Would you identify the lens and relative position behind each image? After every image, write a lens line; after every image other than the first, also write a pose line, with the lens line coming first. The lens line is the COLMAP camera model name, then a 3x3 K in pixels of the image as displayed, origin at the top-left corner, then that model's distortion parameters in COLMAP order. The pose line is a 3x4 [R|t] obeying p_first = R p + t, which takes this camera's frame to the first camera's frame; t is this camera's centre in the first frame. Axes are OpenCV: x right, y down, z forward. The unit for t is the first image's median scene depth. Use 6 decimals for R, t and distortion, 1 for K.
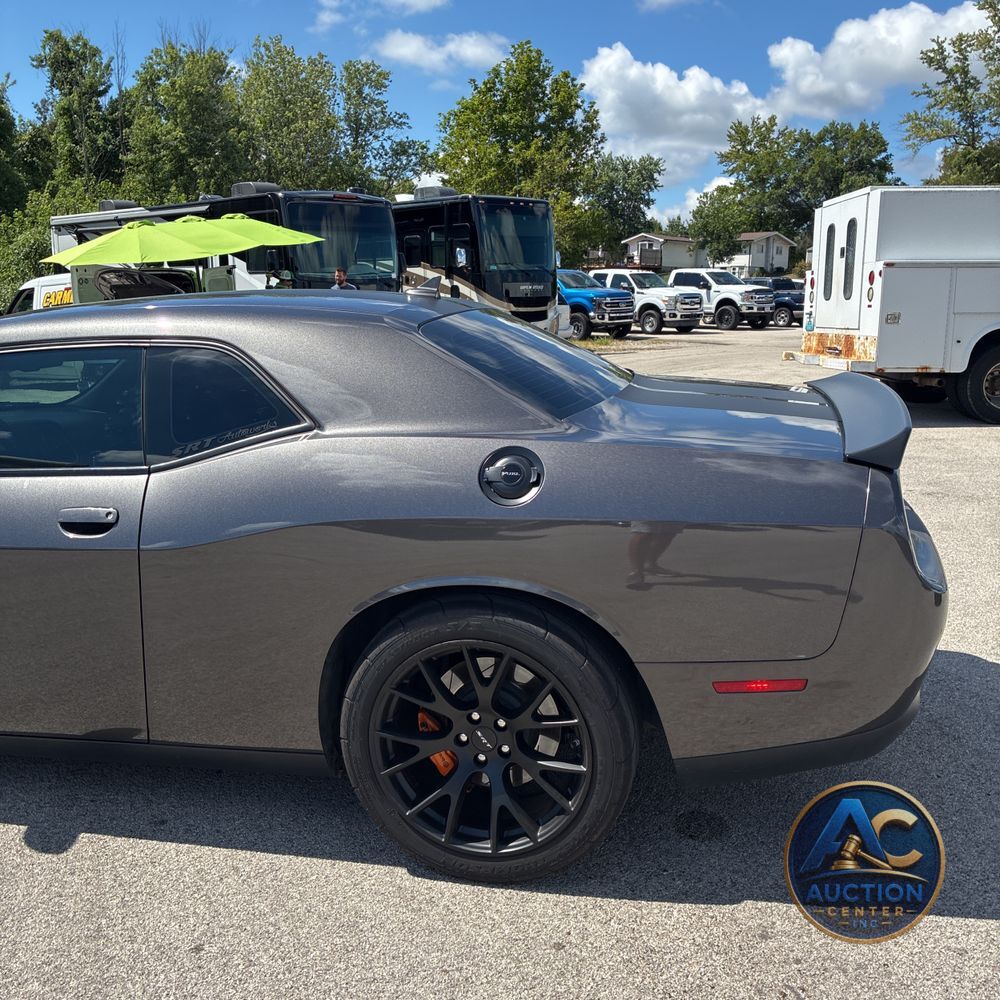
lens RADIAL K [[1033.3, 0, 490.1], [0, 1033.3, 494.5], [0, 0, 1]] dist [0.021247, -0.021343]
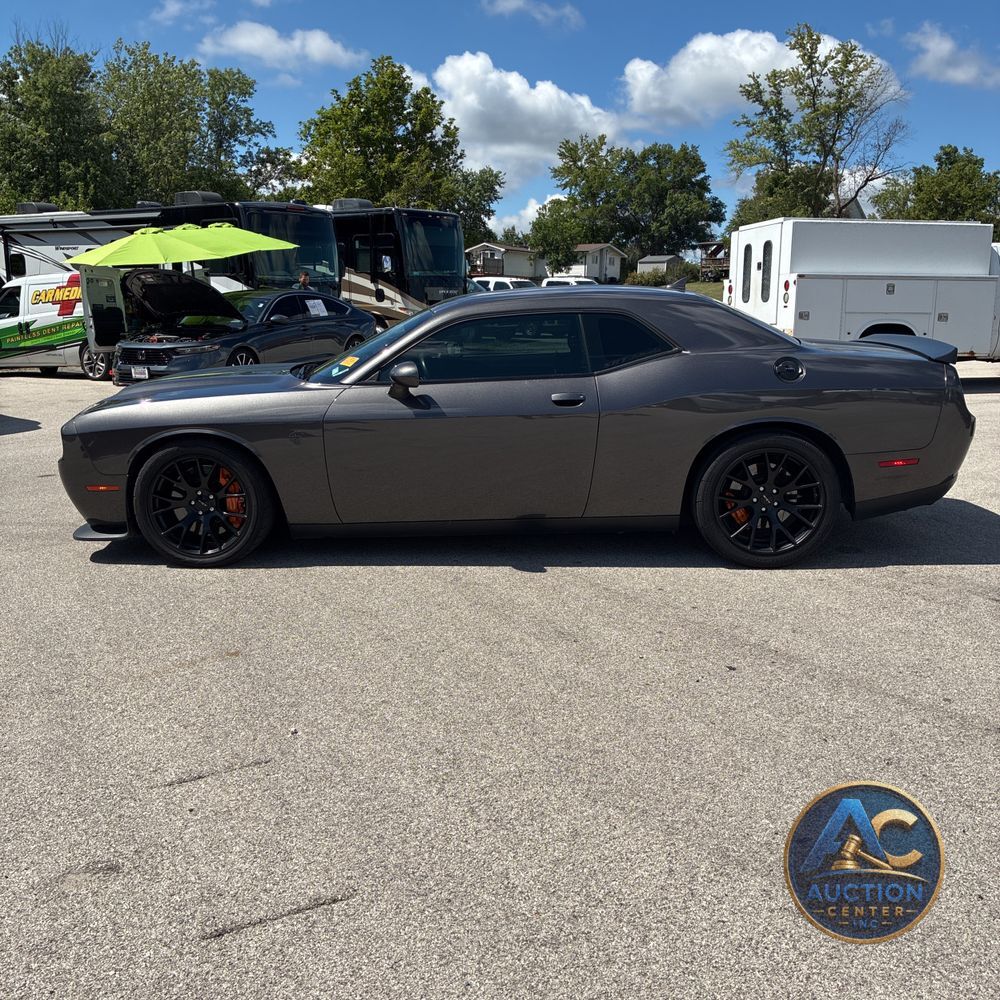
lens RADIAL K [[1041.1, 0, 506.3], [0, 1041.1, 497.7], [0, 0, 1]] dist [0.022976, -0.023618]
pose [[0.983016, -0.024341, 0.181899, -0.054465], [0.025307, 0.999675, -0.002992, 0.013598], [-0.181767, 0.007545, 0.983313, -0.058692]]
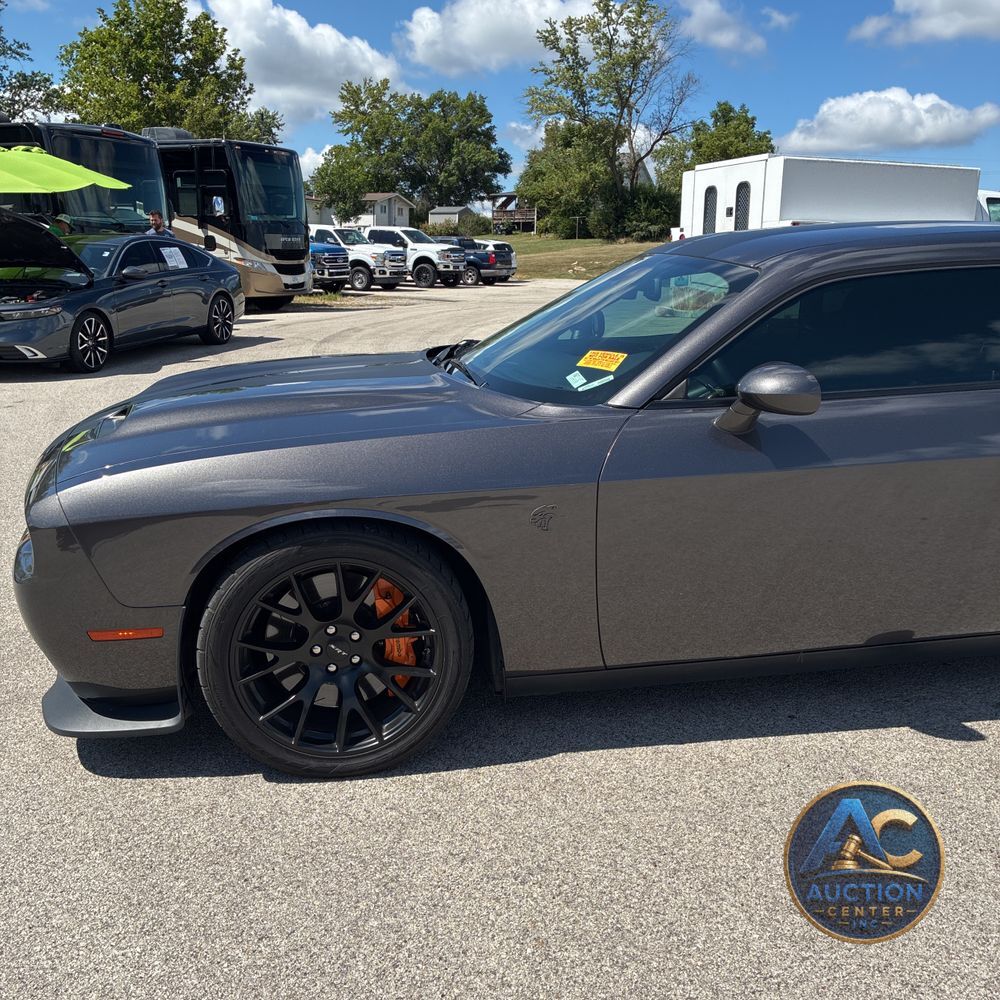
lens RADIAL K [[1029.6, 0, 500.0], [0, 1029.6, 500.0], [0, 0, 1]] dist [0.002869, 0.030797]
pose [[0.921595, -0.073820, 0.381069, -0.082681], [0.057361, 0.996871, 0.054387, 0.000602], [-0.383891, -0.028264, 0.922946, 0.013619]]
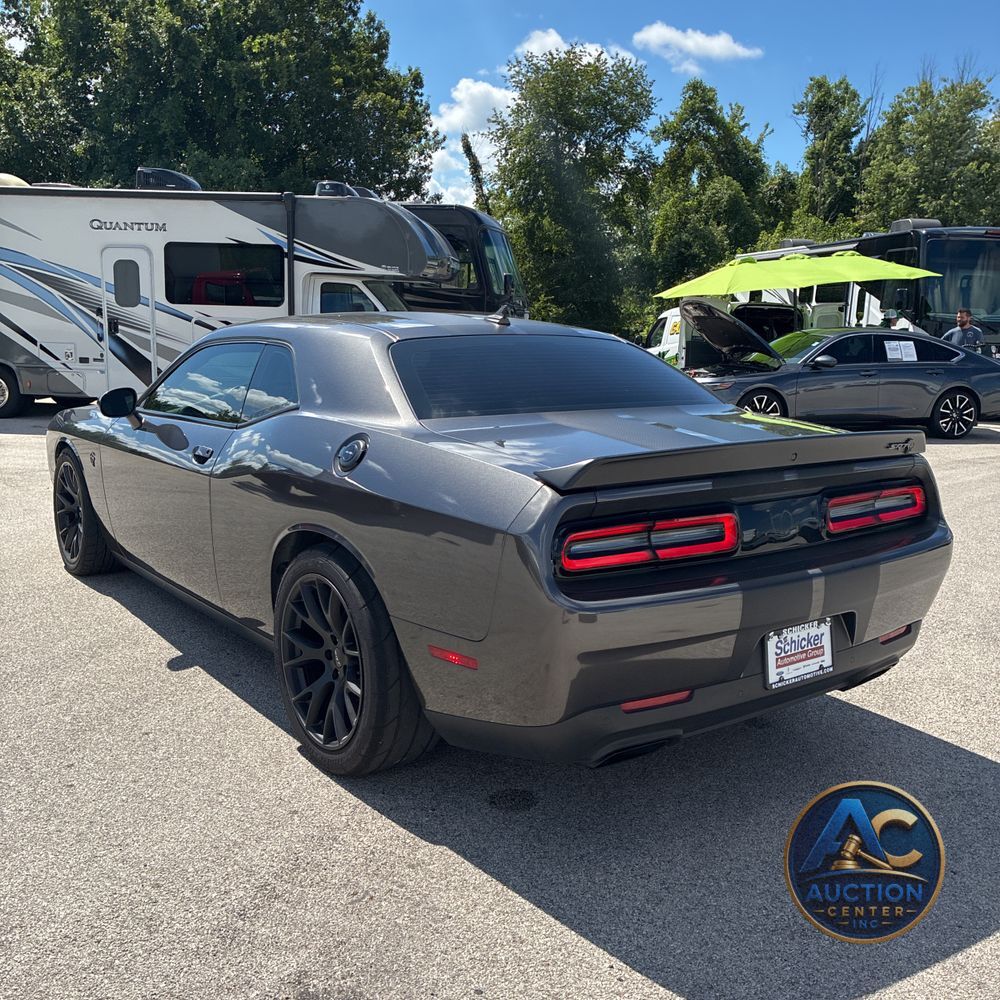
lens RADIAL K [[1032.5, 0, 476.5], [0, 1032.5, 495.1], [0, 0, 1]] dist [0.018250, 0.011183]
pose [[0.756847, 0.151724, -0.635738, 0.054854], [-0.172937, 0.984504, 0.029078, -0.001820], [0.630298, 0.087935, 0.771357, 0.005912]]
